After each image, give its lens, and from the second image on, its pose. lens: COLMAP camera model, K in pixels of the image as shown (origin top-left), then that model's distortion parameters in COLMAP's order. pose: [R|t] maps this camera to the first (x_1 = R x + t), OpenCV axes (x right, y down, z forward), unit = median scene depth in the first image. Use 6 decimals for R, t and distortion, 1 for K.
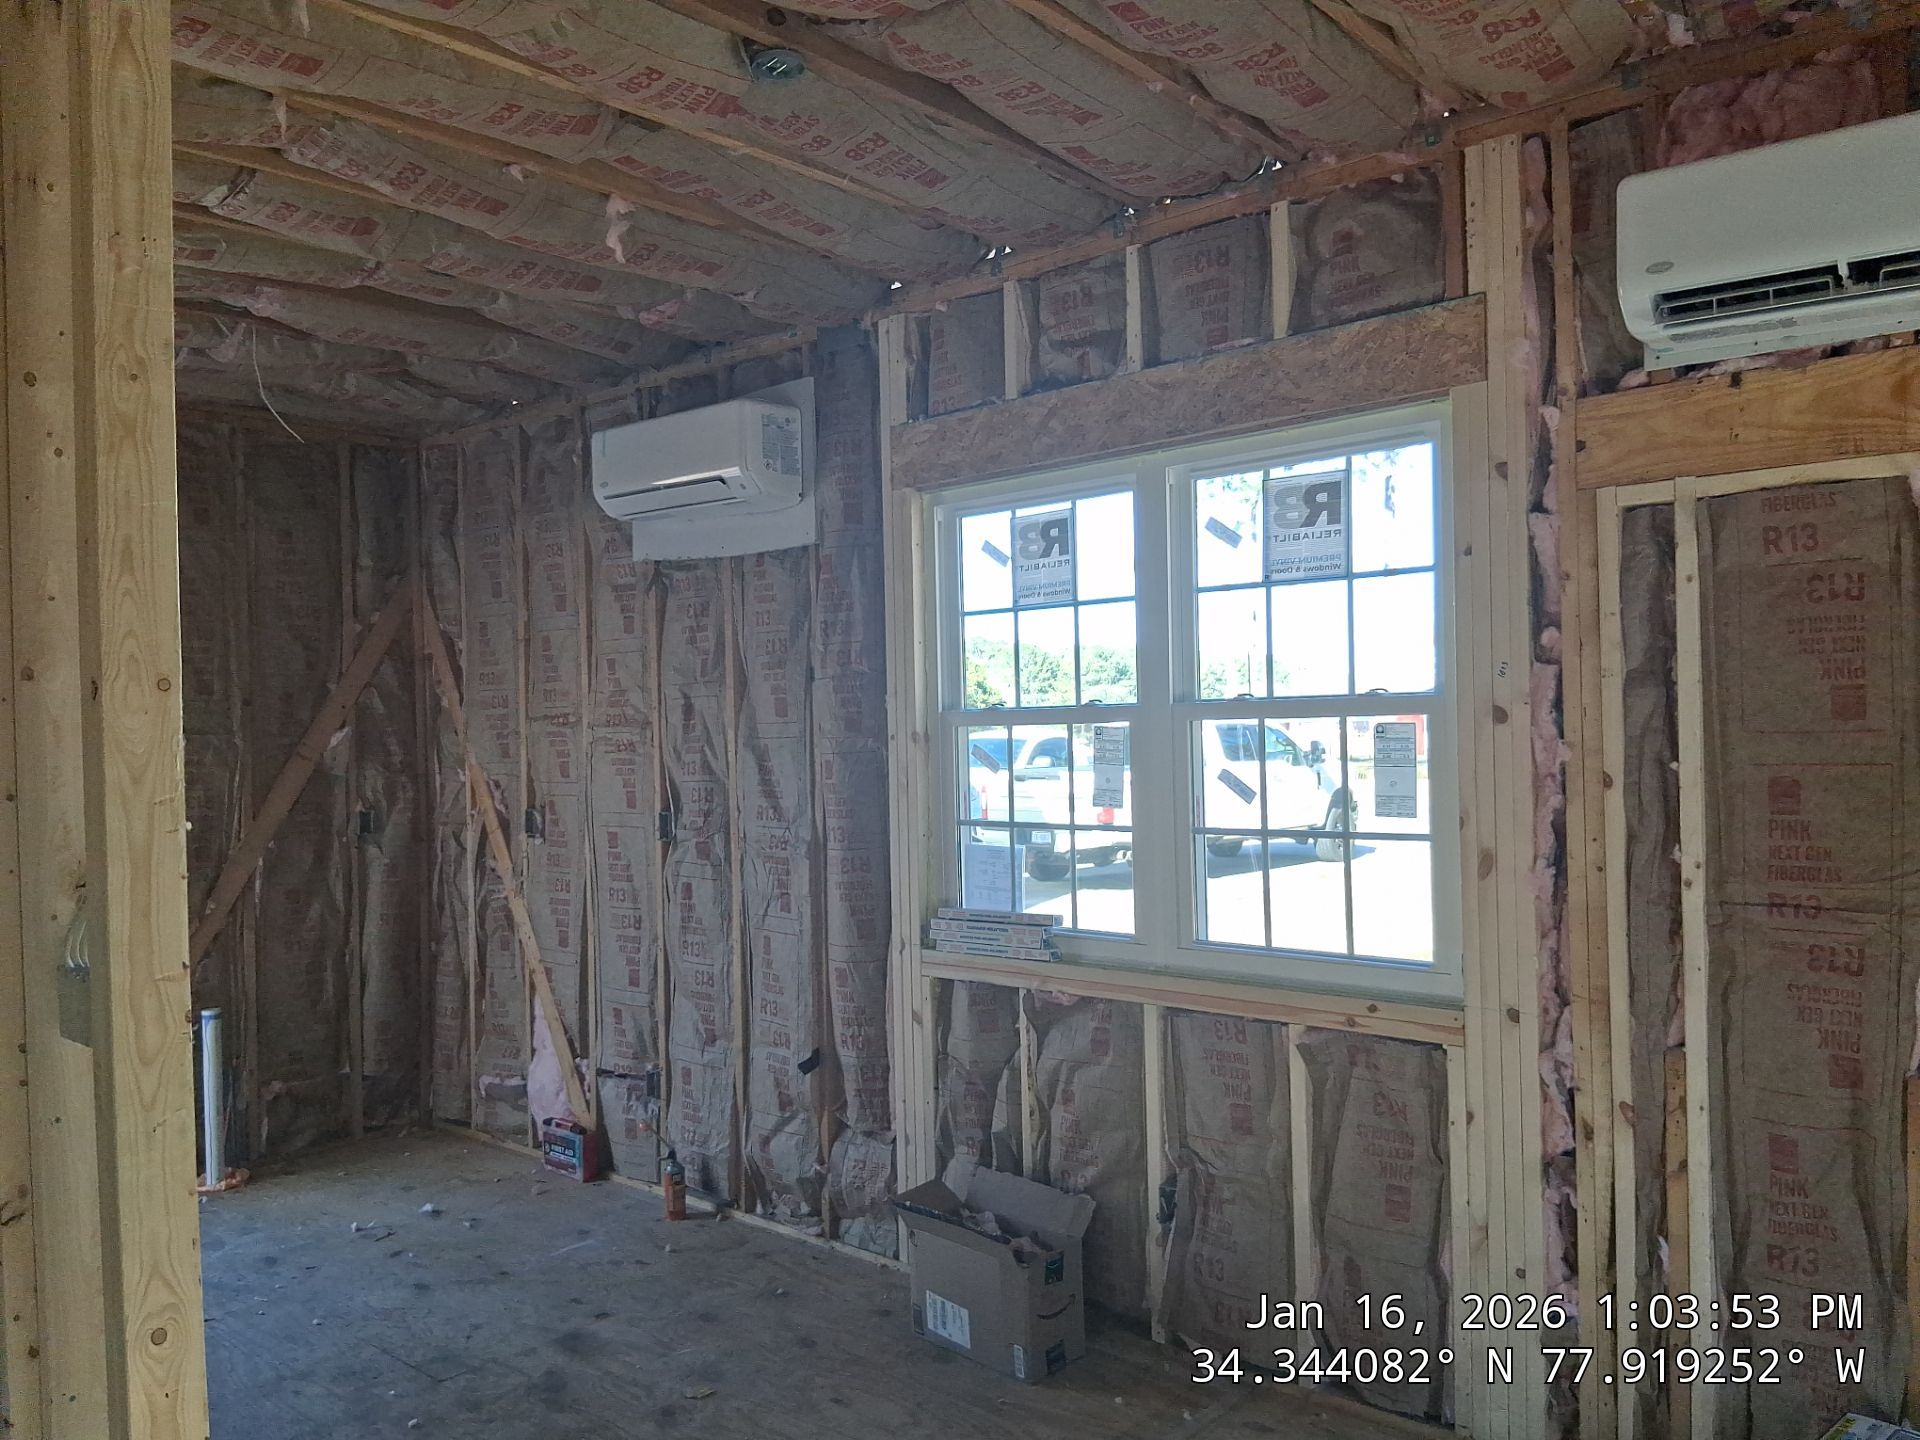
lens RADIAL K [[1483.7, 0, 1022.9], [0, 1483.7, 753.4], [0, 0, 1]] dist [0.078952, -0.146899]
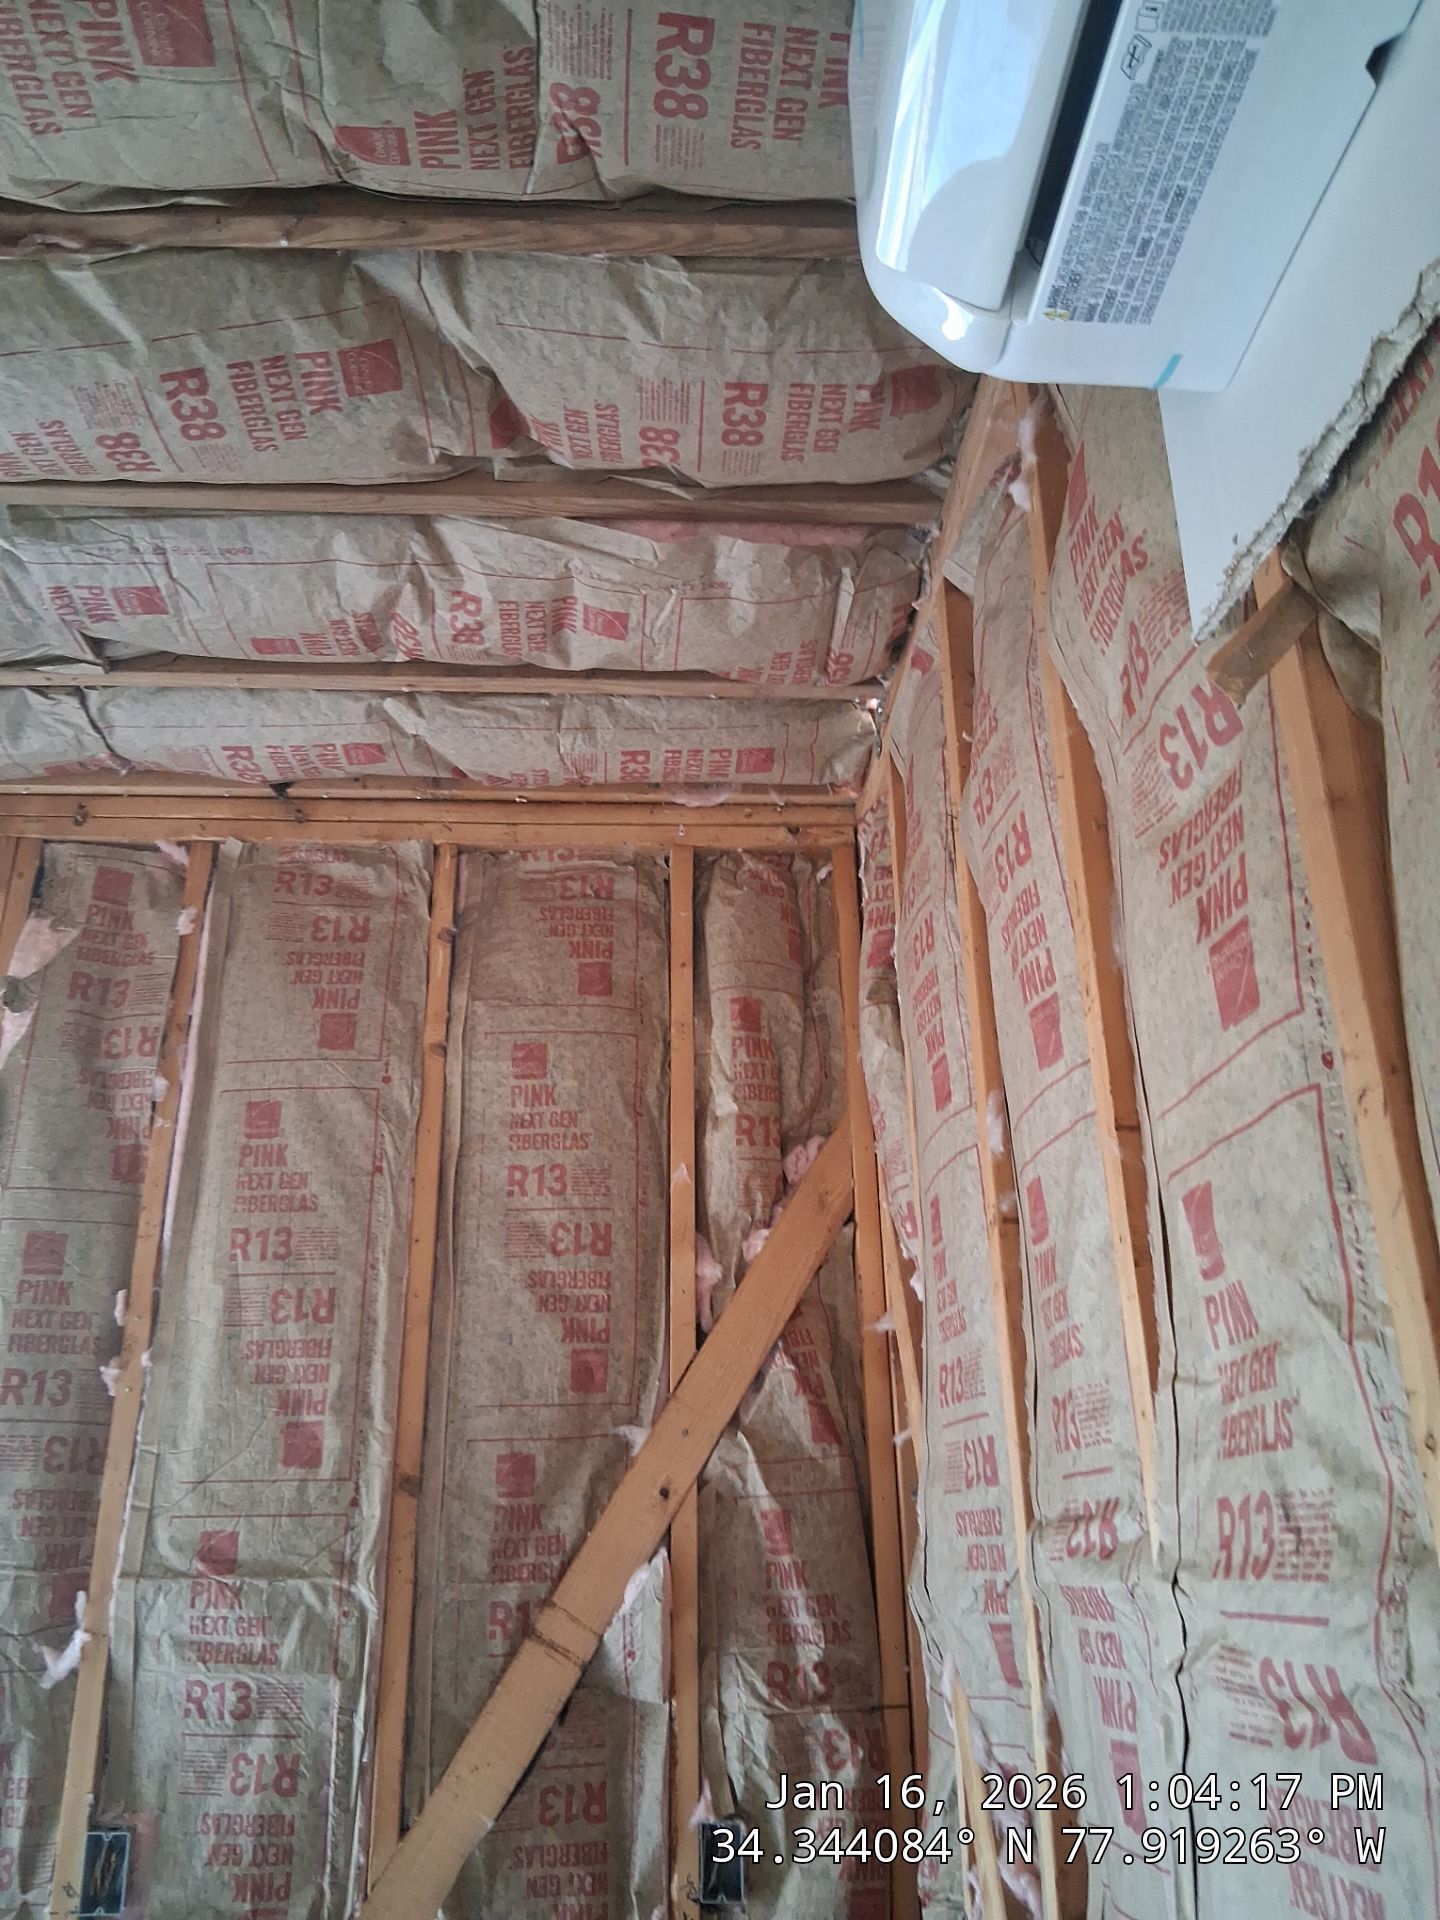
lens RADIAL K [[1454.4, 0, 720.2], [0, 1454.4, 954.5], [0, 0, 1]] dist [0.098397, -0.182781]
pose [[0.682325, -0.268549, -0.679936, -0.169096], [-0.012469, 0.925673, -0.378118, -0.017884], [0.730942, 0.266477, 0.628262, 0.771528]]
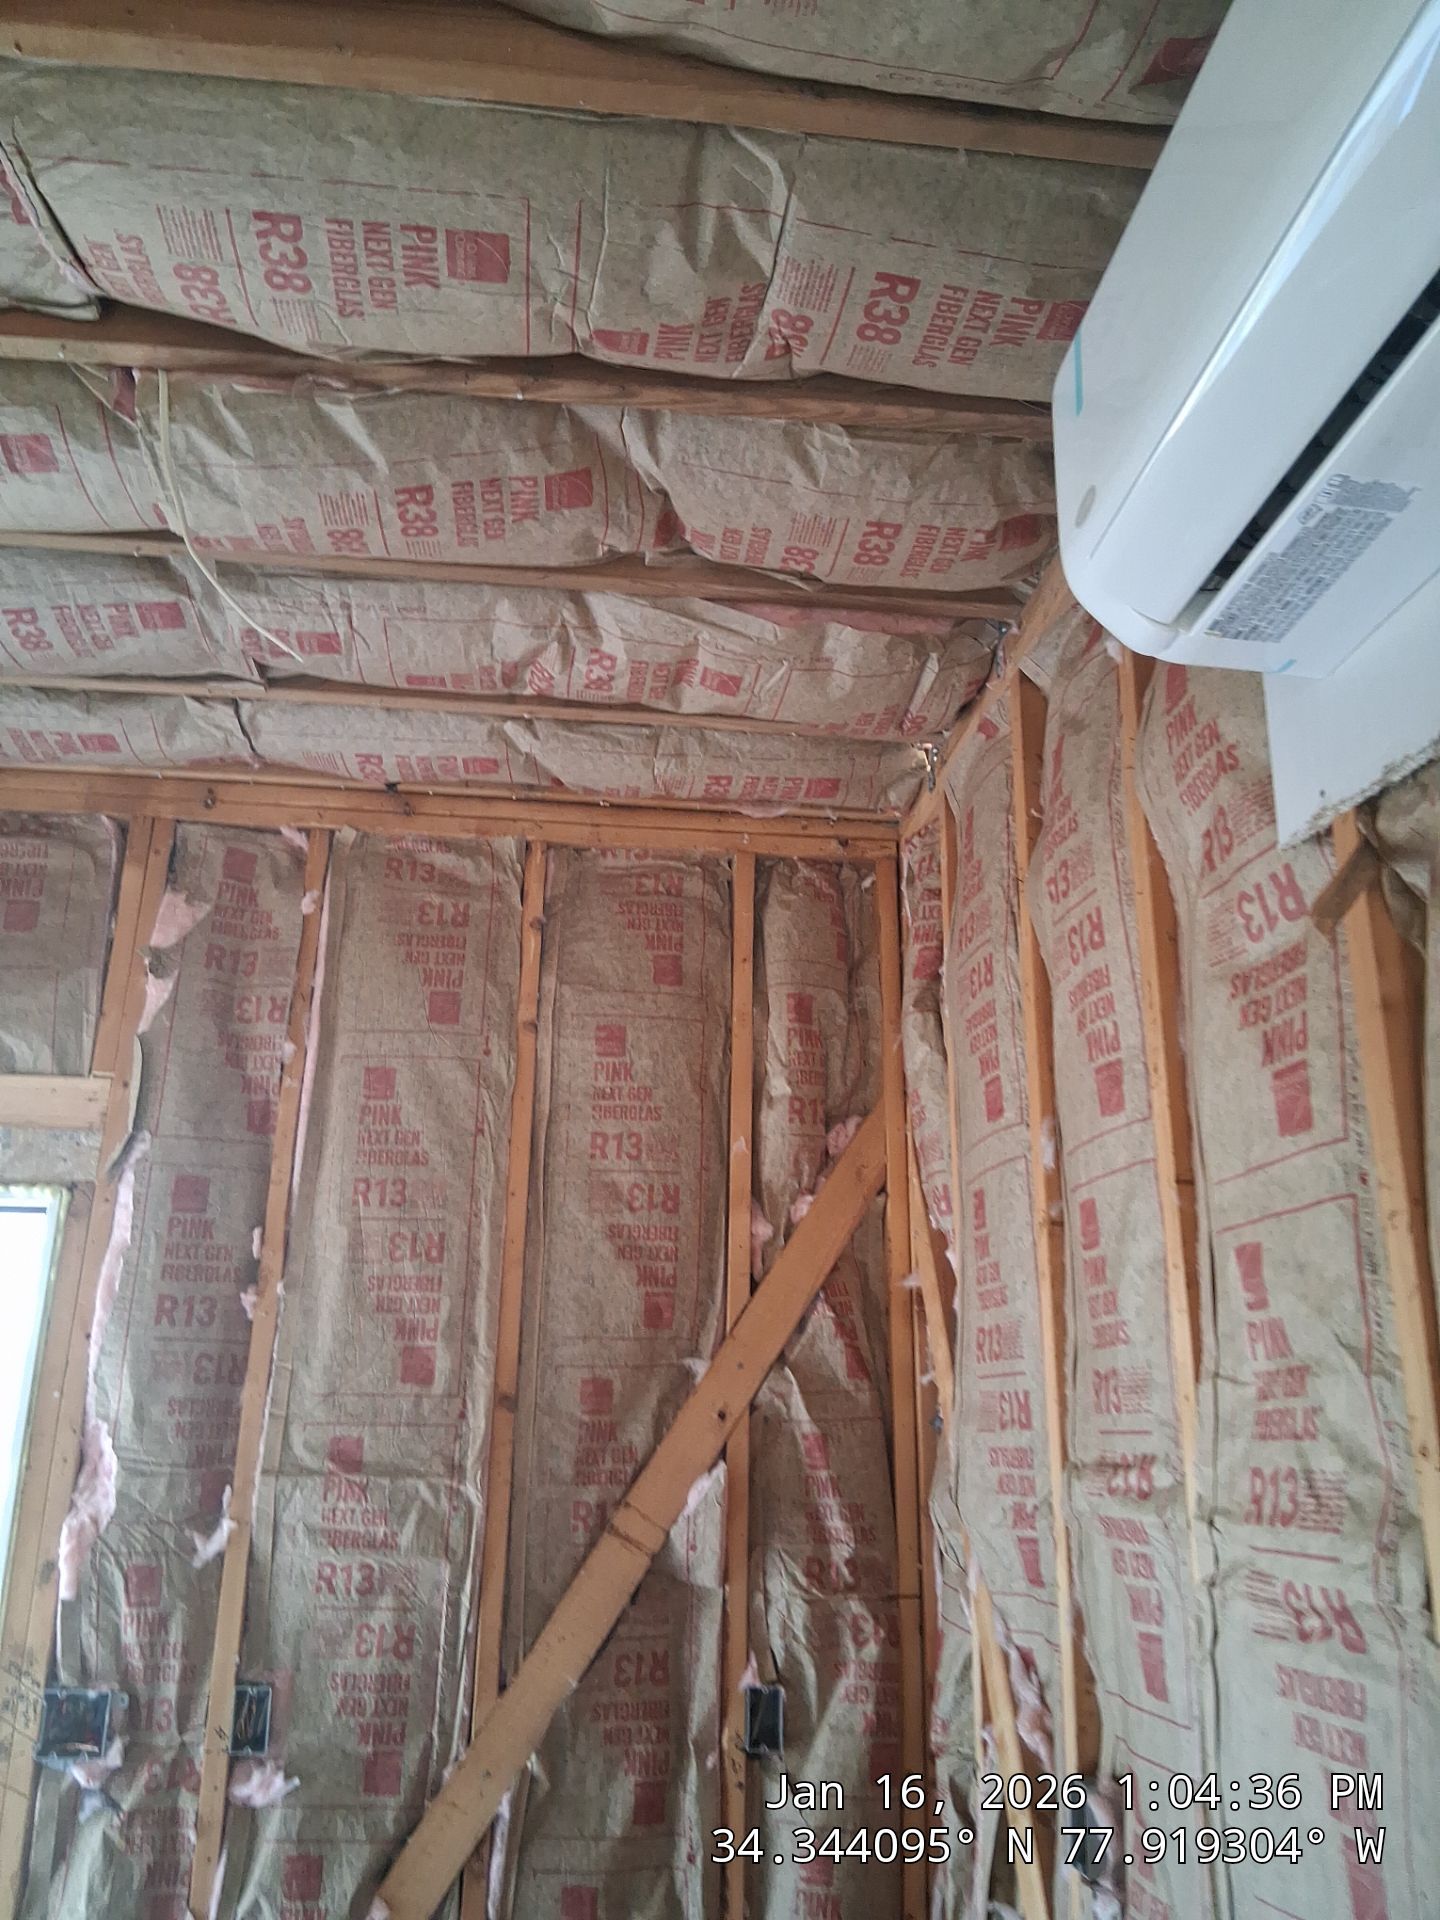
lens RADIAL K [[1457.8, 0, 720.0], [0, 1457.8, 960.0], [0, 0, 1]] dist [0.116531, -0.212047]
pose [[0.727284, -0.184523, -0.661067, -0.151612], [-0.042202, 0.949336, -0.311416, -0.024359], [0.685038, 0.254386, 0.682650, 0.694943]]
